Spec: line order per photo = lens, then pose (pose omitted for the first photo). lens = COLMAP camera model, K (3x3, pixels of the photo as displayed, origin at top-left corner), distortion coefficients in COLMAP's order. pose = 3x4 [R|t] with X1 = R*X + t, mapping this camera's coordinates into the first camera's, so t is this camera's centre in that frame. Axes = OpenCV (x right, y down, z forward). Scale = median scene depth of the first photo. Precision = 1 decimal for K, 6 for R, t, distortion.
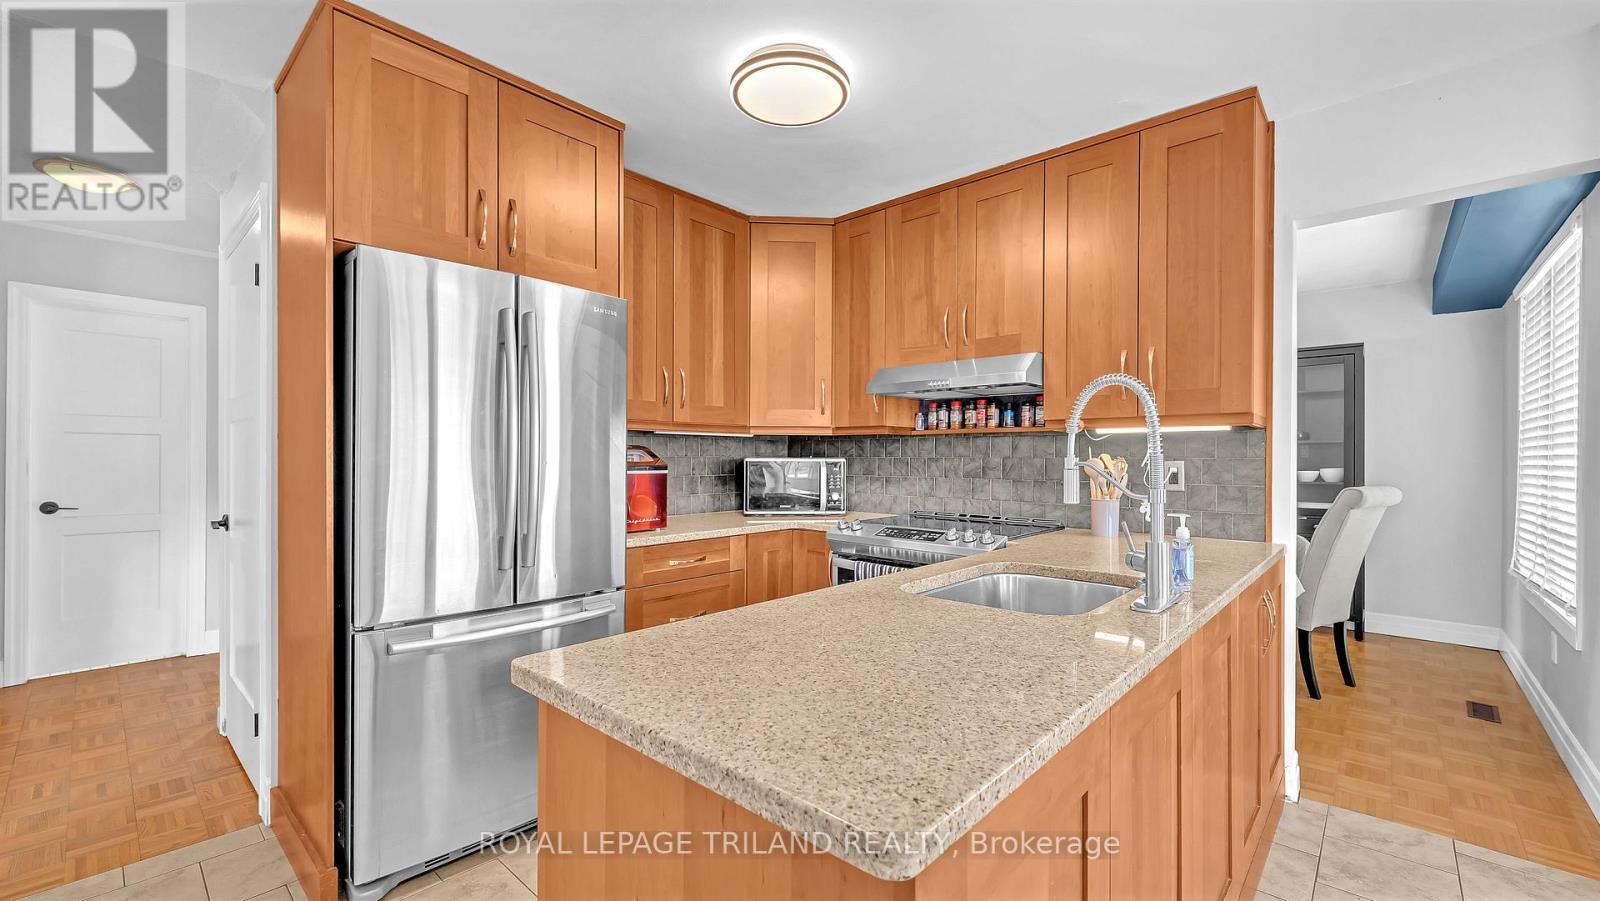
lens RADIAL K [[649.2, 0, 813.1], [0, 649.2, 462.7], [0, 0, 1]] dist [0.000935, -0.000583]
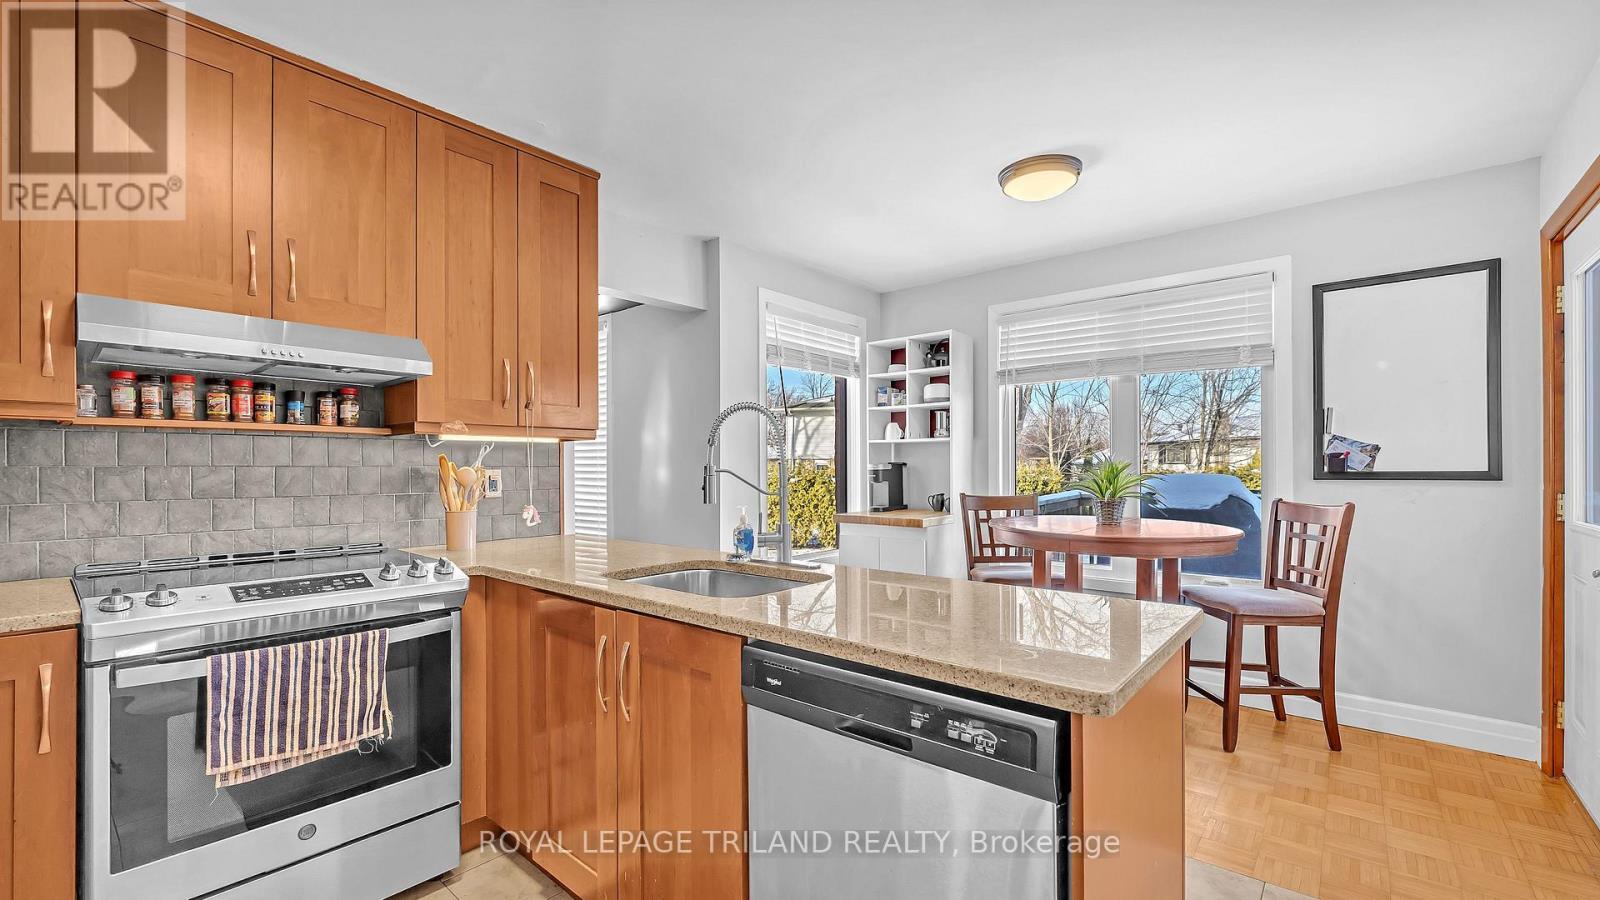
lens RADIAL K [[649.2, 0, 794.2], [0, 649.2, 468.5], [0, 0, 1]] dist [0.000935, -0.000583]
pose [[-0.011768, -0.004764, 0.999919, -0.406290], [0.009776, 0.999940, 0.004879, -0.003261], [-0.999883, 0.009833, -0.011721, 0.435600]]
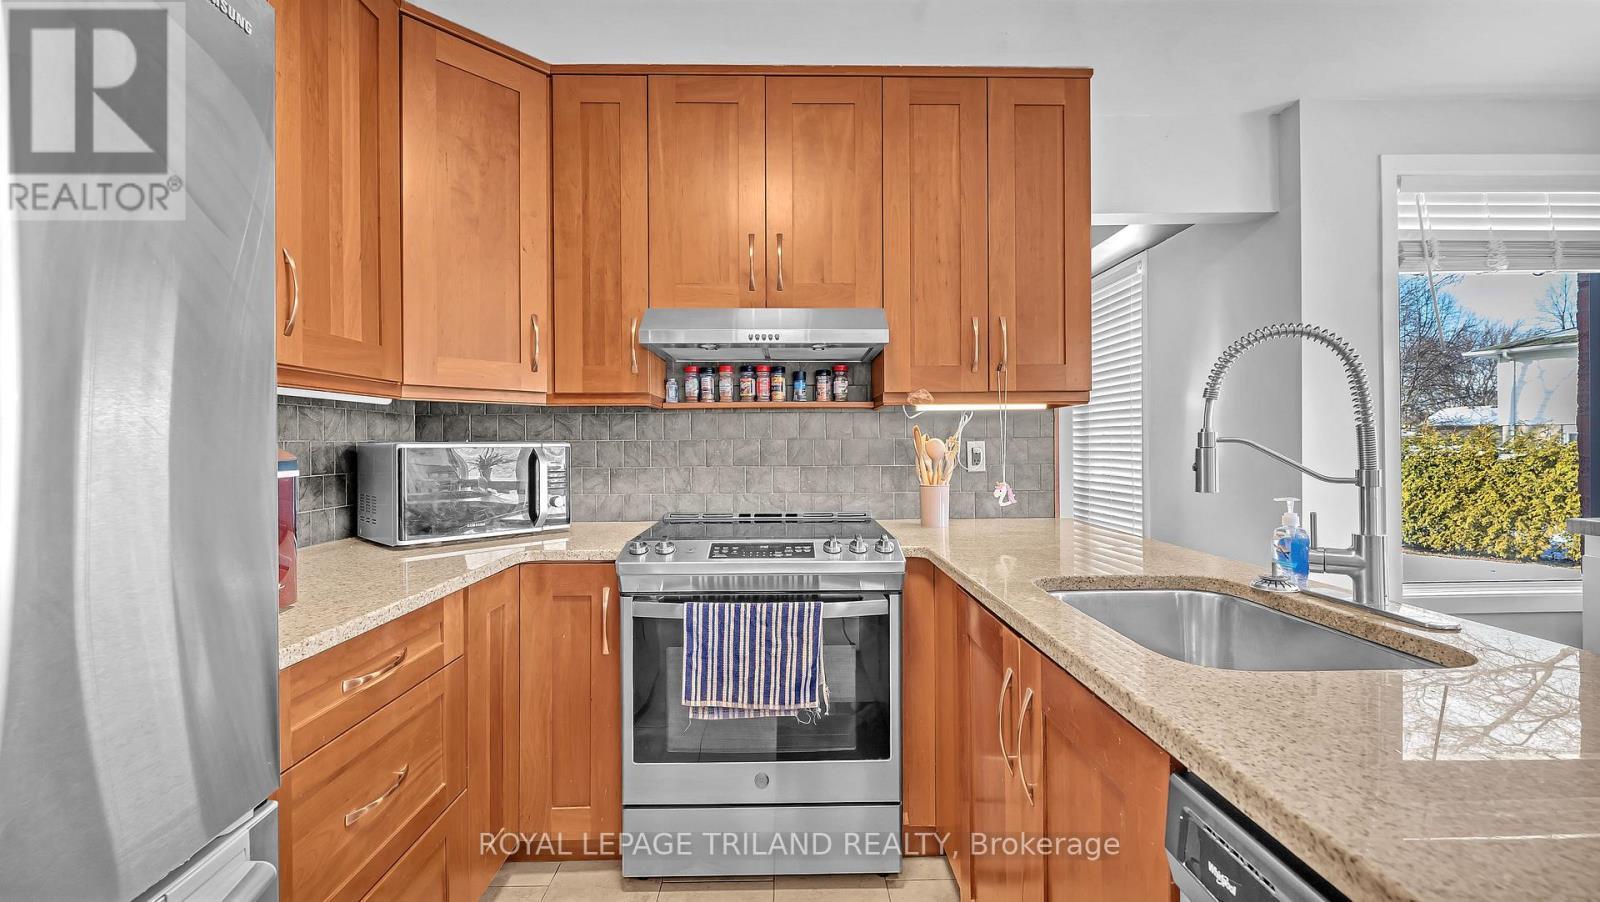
lens RADIAL K [[649.2, 0, 800.8], [0, 649.2, 444.0], [0, 0, 1]] dist [0.000935, -0.000583]
pose [[0.734554, -0.009457, 0.678484, -0.234224], [0.015063, 0.999884, -0.002371, 0.000431], [-0.678383, 0.011961, 0.734612, 0.388875]]
